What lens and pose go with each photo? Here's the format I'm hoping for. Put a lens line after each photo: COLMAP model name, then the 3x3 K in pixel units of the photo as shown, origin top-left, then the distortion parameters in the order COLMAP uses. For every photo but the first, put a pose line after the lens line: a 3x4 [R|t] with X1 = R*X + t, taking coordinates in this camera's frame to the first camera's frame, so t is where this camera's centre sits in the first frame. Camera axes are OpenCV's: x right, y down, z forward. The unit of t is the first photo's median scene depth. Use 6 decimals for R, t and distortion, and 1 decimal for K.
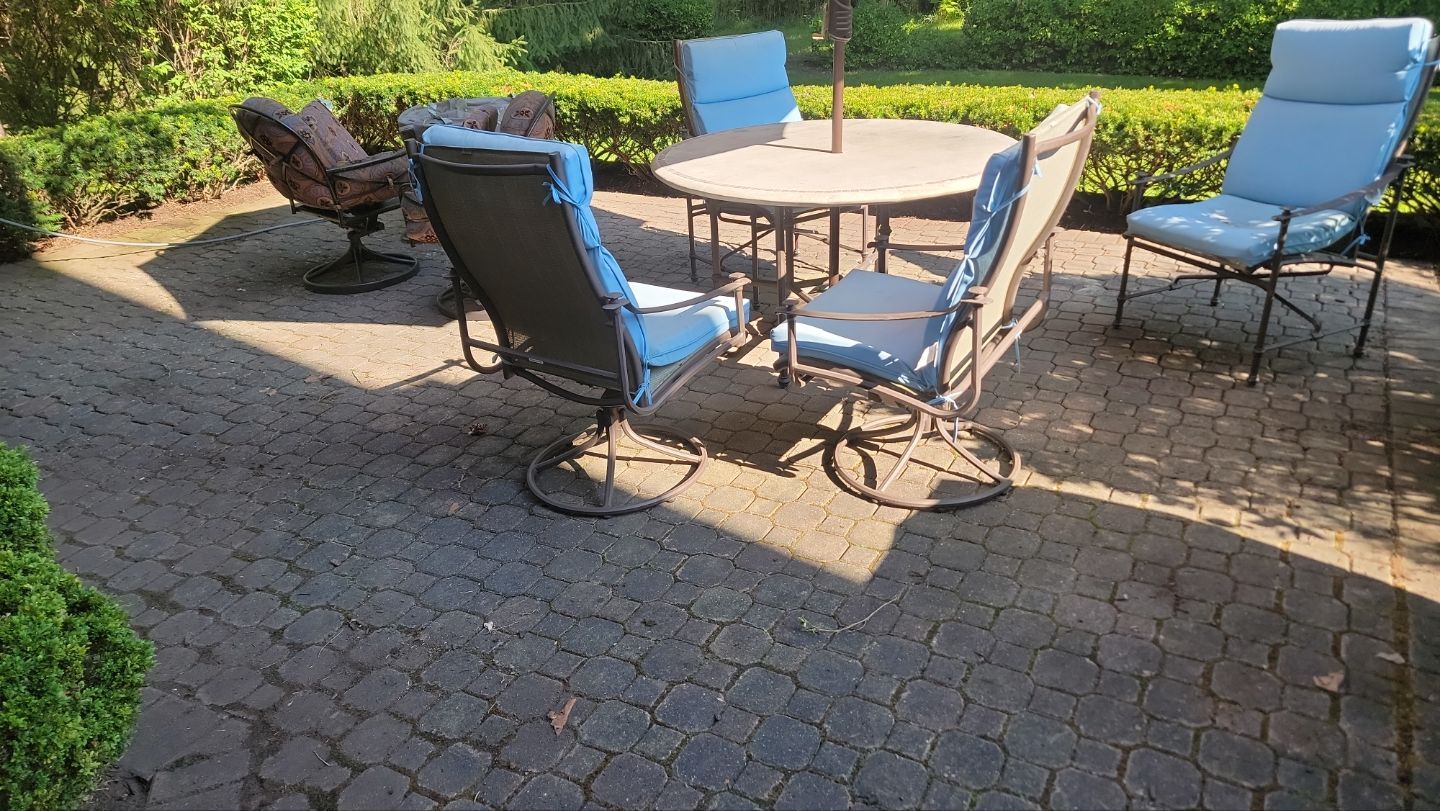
lens RADIAL K [[964.4, 0, 730.4], [0, 964.4, 378.3], [0, 0, 1]] dist [0.076876, -0.051012]
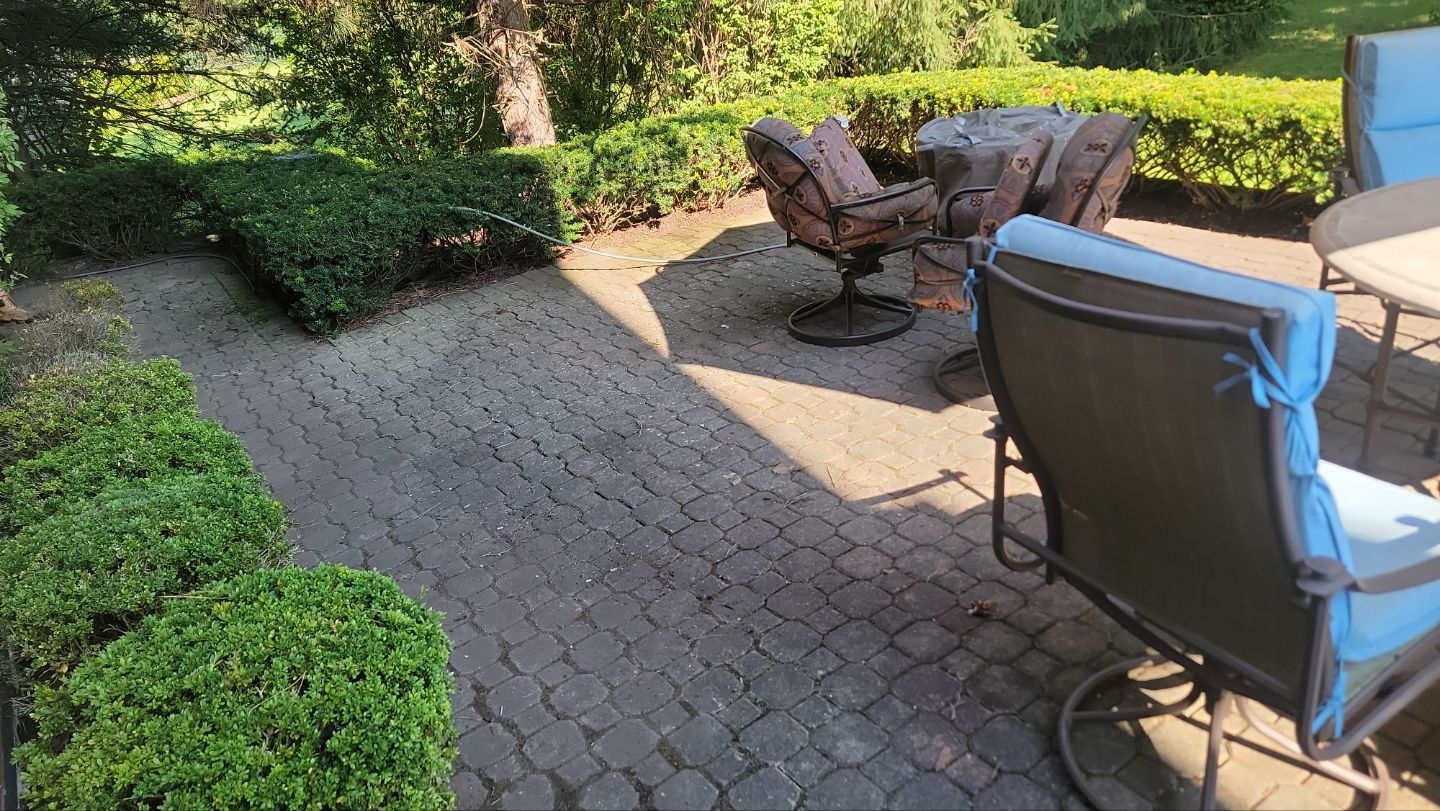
lens RADIAL K [[964.4, 0, 730.4], [0, 964.4, 378.3], [0, 0, 1]] dist [0.076876, -0.051012]
pose [[0.888806, 0.139755, -0.436454, -0.084923], [-0.130590, 0.990118, 0.051104, -0.077369], [0.439283, 0.011575, 0.898274, 0.173360]]
